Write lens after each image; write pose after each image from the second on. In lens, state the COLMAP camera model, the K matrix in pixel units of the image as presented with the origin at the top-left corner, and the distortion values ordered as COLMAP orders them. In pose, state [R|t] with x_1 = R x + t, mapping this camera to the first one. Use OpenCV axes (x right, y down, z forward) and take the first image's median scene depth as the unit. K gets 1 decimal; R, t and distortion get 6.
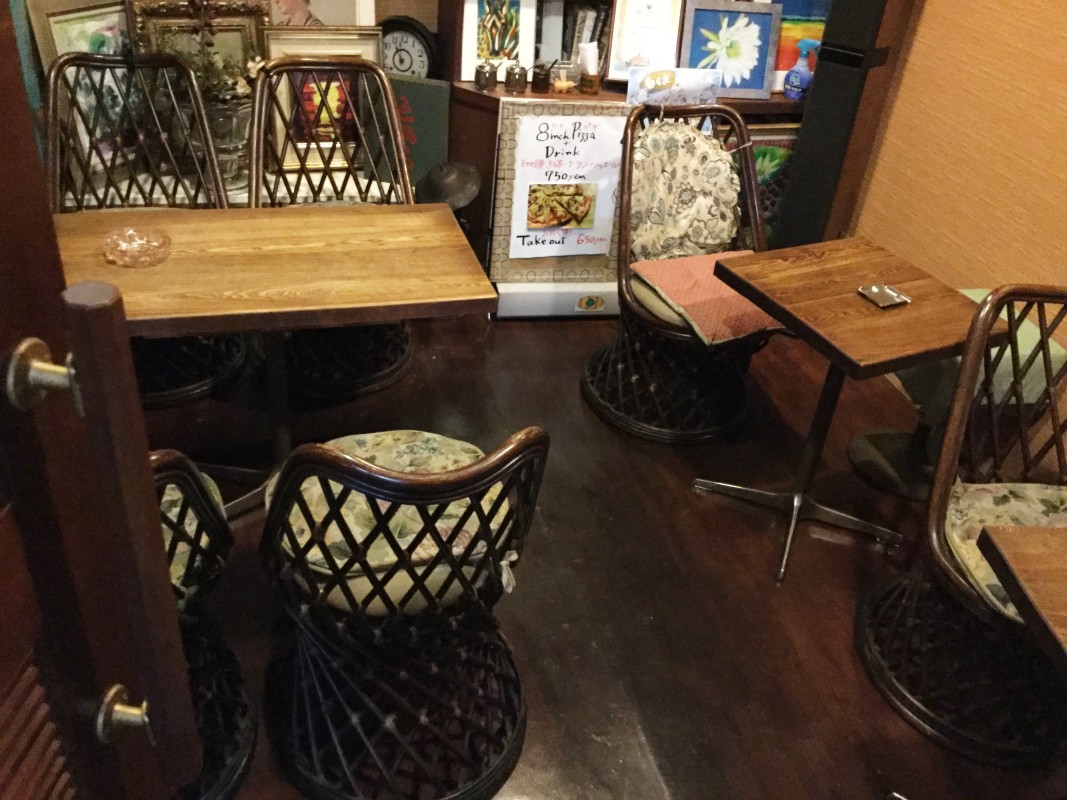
lens RADIAL K [[987.7, 0, 533.5], [0, 987.7, 400.0], [0, 0, 1]] dist [0.100356, -0.112332]
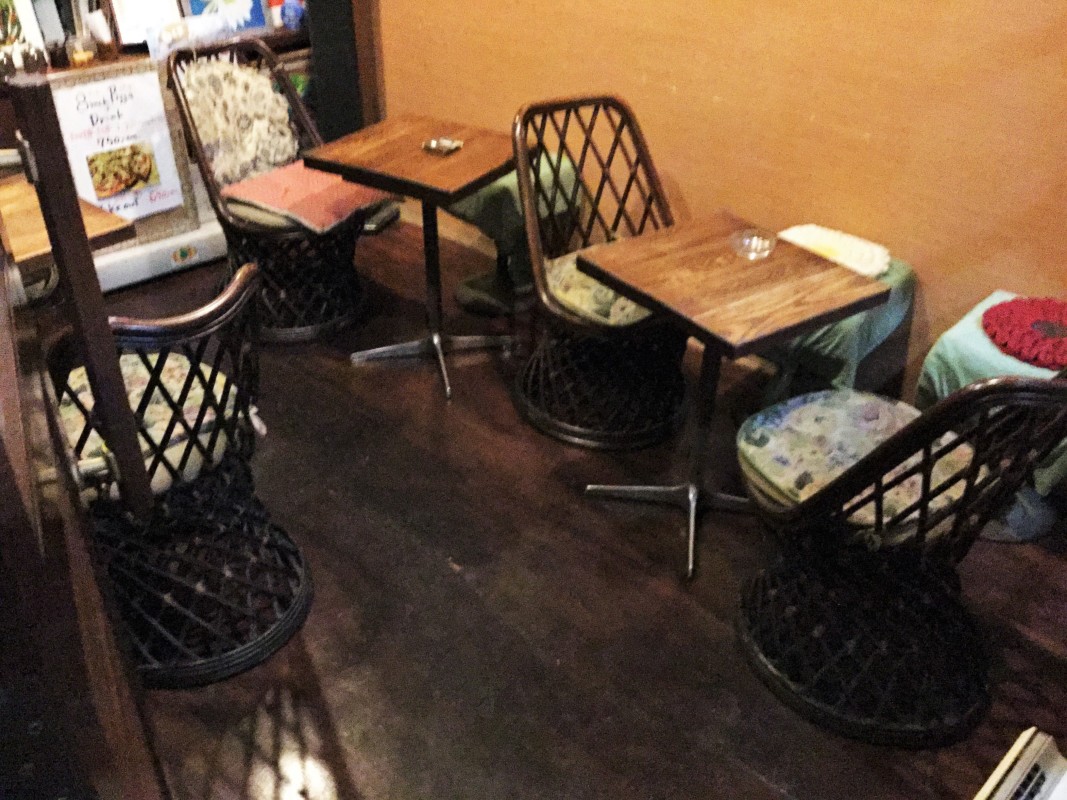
lens RADIAL K [[994.5, 0, 543.9], [0, 994.5, 397.5], [0, 0, 1]] dist [0.052833, -0.113371]
pose [[0.842459, -0.350096, 0.409508, -0.116519], [0.347309, 0.933983, 0.083979, 0.093268], [-0.411874, 0.071477, 0.908433, -0.110761]]
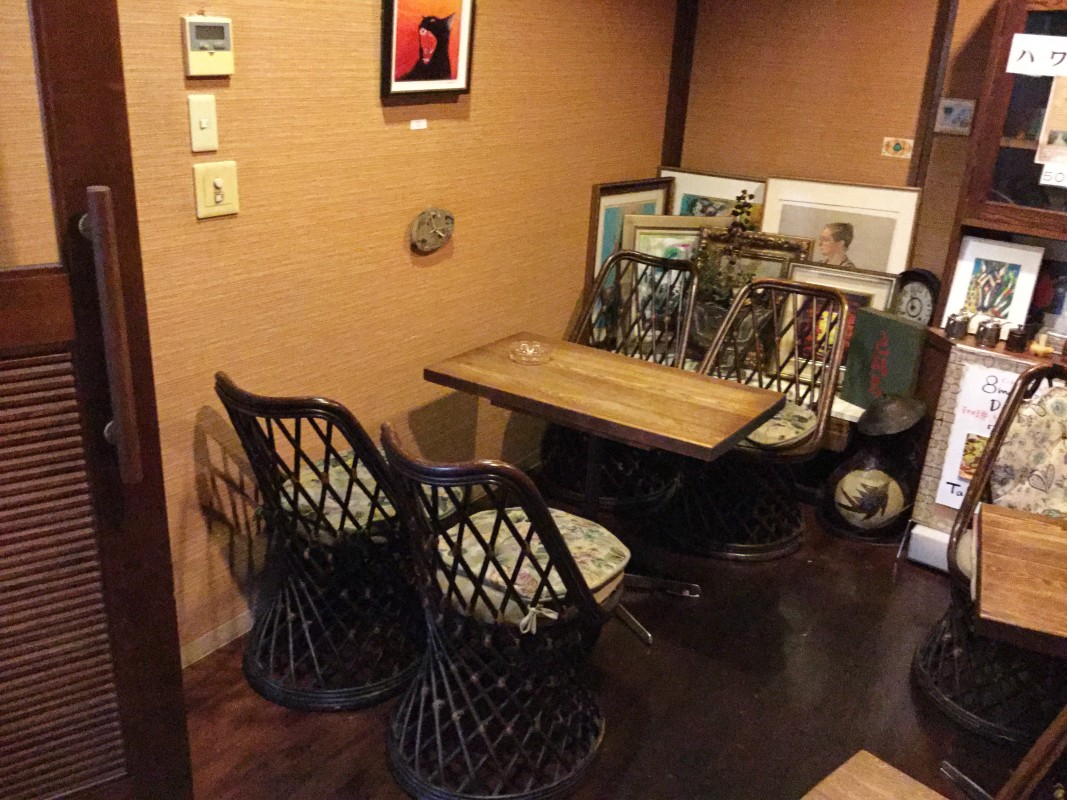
lens RADIAL K [[975.9, 0, 533.5], [0, 975.9, 400.0], [0, 0, 1]] dist [-0.005487, -0.009550]
pose [[0.639747, 0.217871, -0.737059, 0.427476], [-0.420410, 0.901996, -0.098279, 0.026670], [0.643412, 0.372740, 0.668645, 0.077490]]
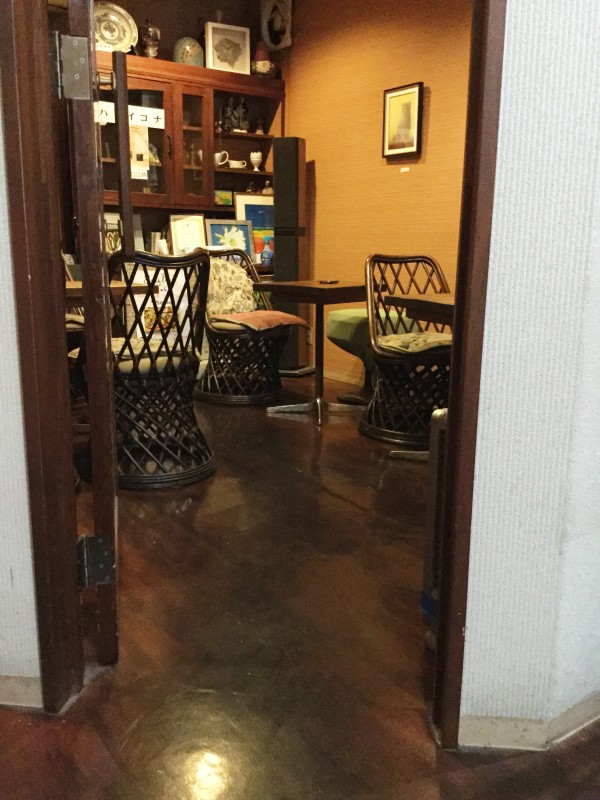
lens RADIAL K [[740.6, 0, 300.0], [0, 740.6, 400.0], [0, 0, 1]] dist [0.100356, -0.112332]
pose [[0.941211, -0.144021, 0.305582, -0.183173], [0.244346, 0.914868, -0.321420, 0.471764], [-0.233276, 0.377192, 0.896275, -0.261216]]
